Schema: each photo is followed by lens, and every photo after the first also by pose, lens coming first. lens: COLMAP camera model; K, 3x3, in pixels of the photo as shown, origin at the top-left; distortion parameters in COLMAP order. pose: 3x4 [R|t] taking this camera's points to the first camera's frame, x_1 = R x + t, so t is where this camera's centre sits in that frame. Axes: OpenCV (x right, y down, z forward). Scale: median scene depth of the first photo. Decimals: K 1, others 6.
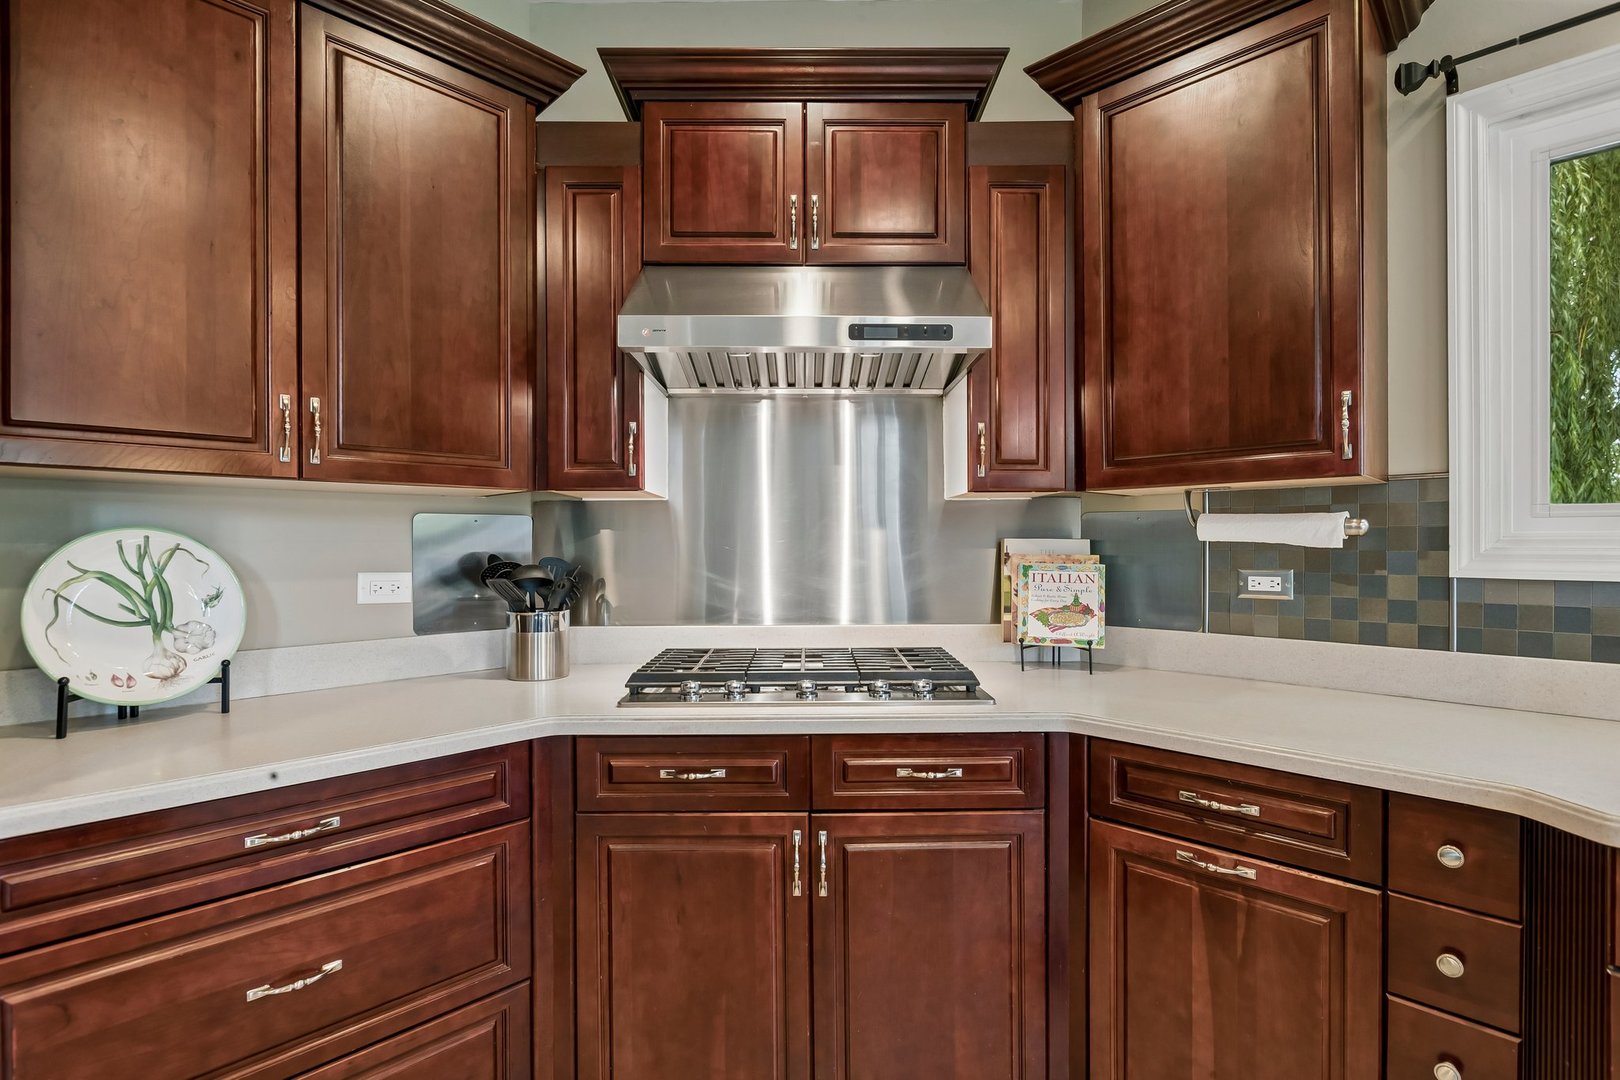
lens RADIAL K [[768.3, 0, 810.5], [0, 768.3, 543.9], [0, 0, 1]] dist [-0.006235, -0.000560]
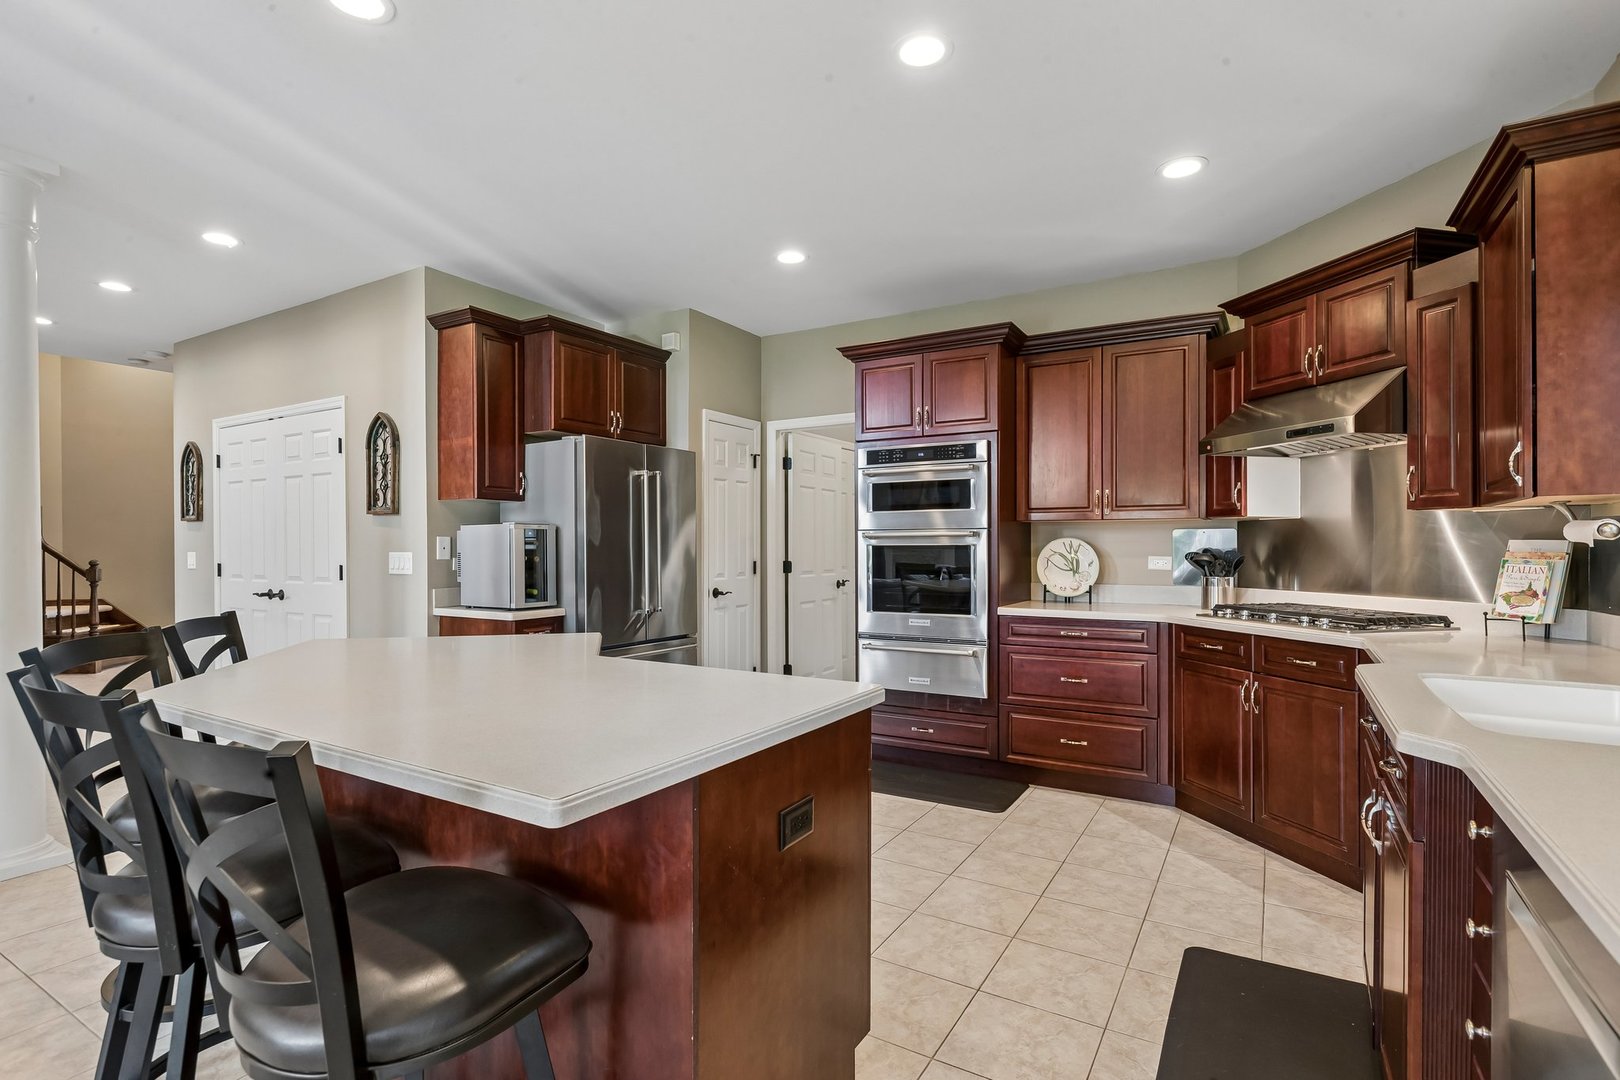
lens RADIAL K [[768.3, 0, 809.8], [0, 768.3, 542.8], [0, 0, 1]] dist [-0.006235, -0.000560]
pose [[0.240725, 0.000680, -0.970593, 1.417825], [0.000105, 1.000000, 0.000727, -0.003336], [0.970593, -0.000276, 0.240725, -0.550991]]
